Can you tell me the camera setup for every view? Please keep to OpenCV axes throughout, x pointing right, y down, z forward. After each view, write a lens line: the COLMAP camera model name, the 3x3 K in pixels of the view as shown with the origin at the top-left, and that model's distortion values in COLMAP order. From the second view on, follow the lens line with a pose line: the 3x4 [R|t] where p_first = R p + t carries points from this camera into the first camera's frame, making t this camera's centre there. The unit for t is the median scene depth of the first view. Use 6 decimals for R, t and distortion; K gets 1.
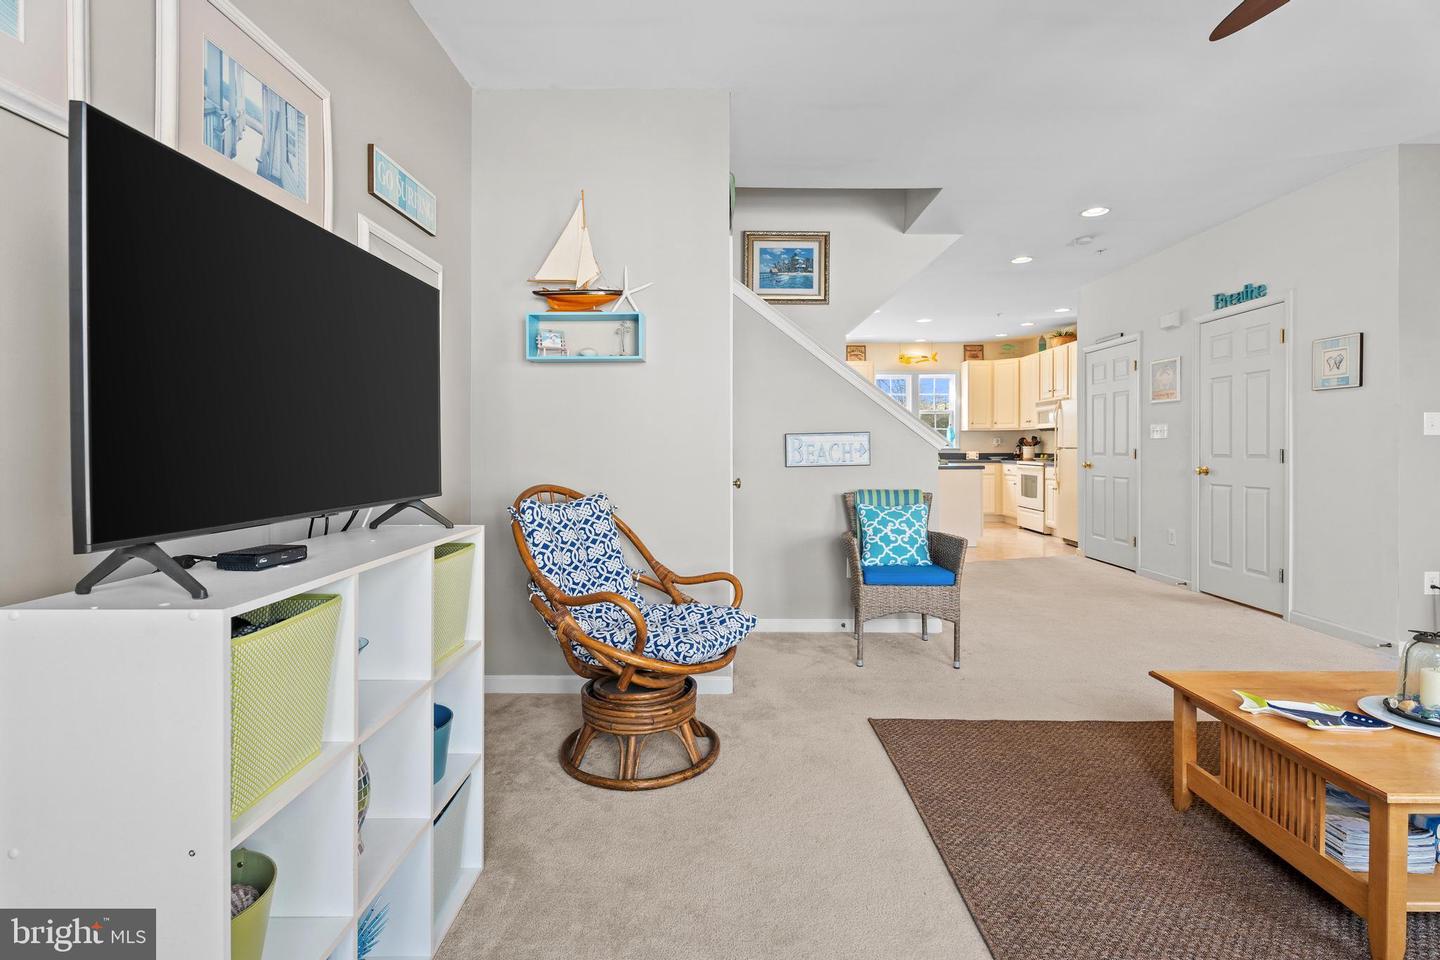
lens RADIAL K [[659.2, 0, 725.4], [0, 659.2, 449.2], [0, 0, 1]] dist [0.001927, 0.000100]
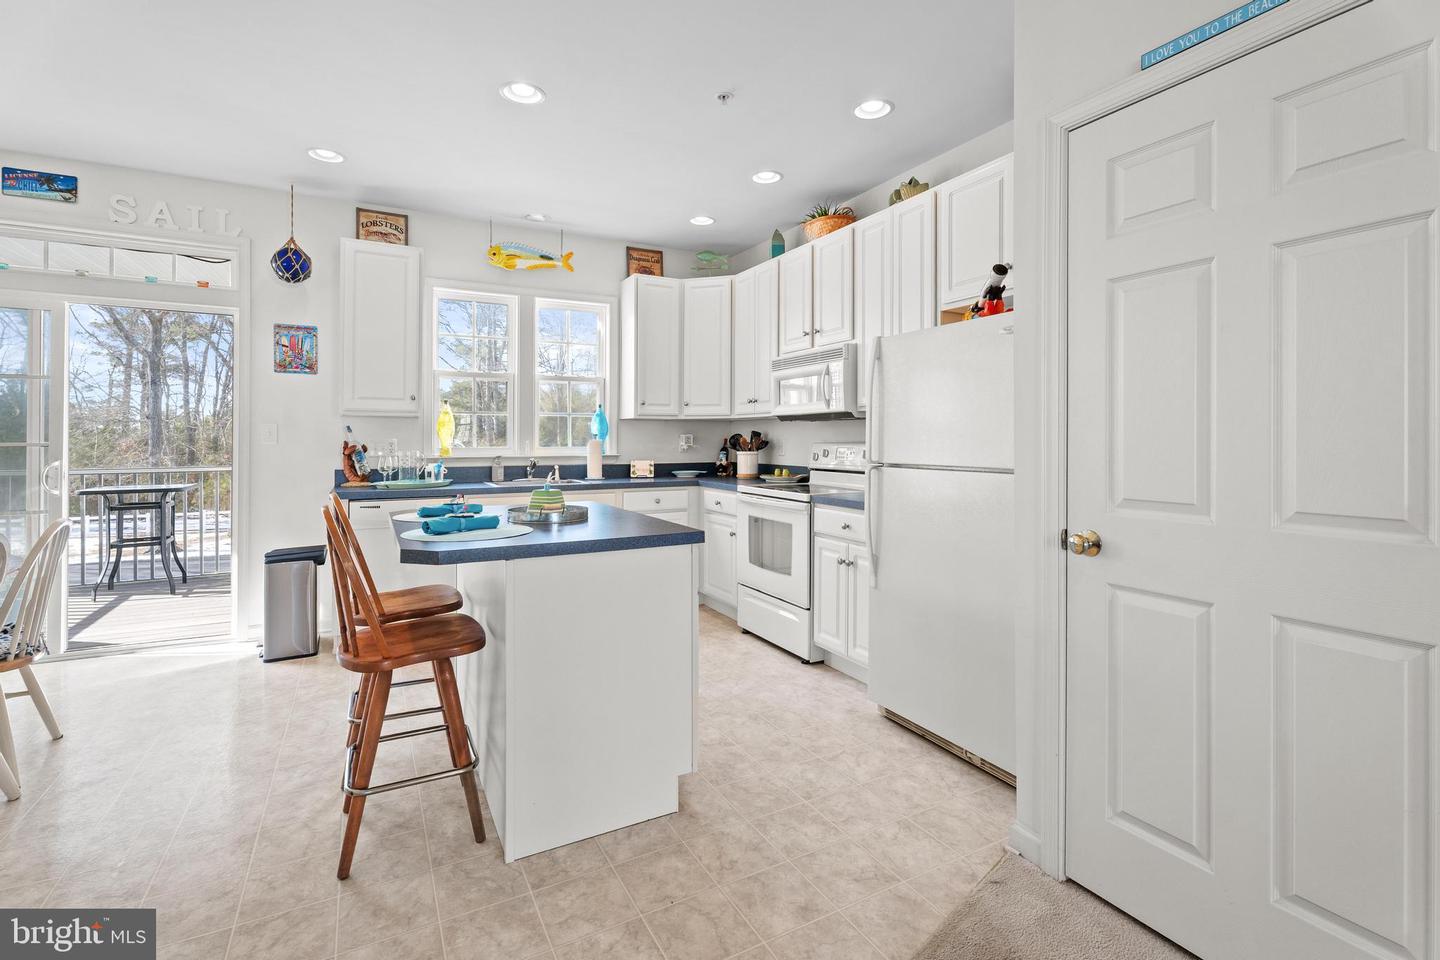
lens RADIAL K [[659.2, 0, 721.9], [0, 659.2, 440.0], [0, 0, 1]] dist [0.001927, 0.000100]
pose [[0.877883, 0.003826, 0.478860, 0.198036], [-0.001406, 0.999984, -0.005412, -0.010194], [-0.478873, 0.004078, 0.877875, 0.559739]]
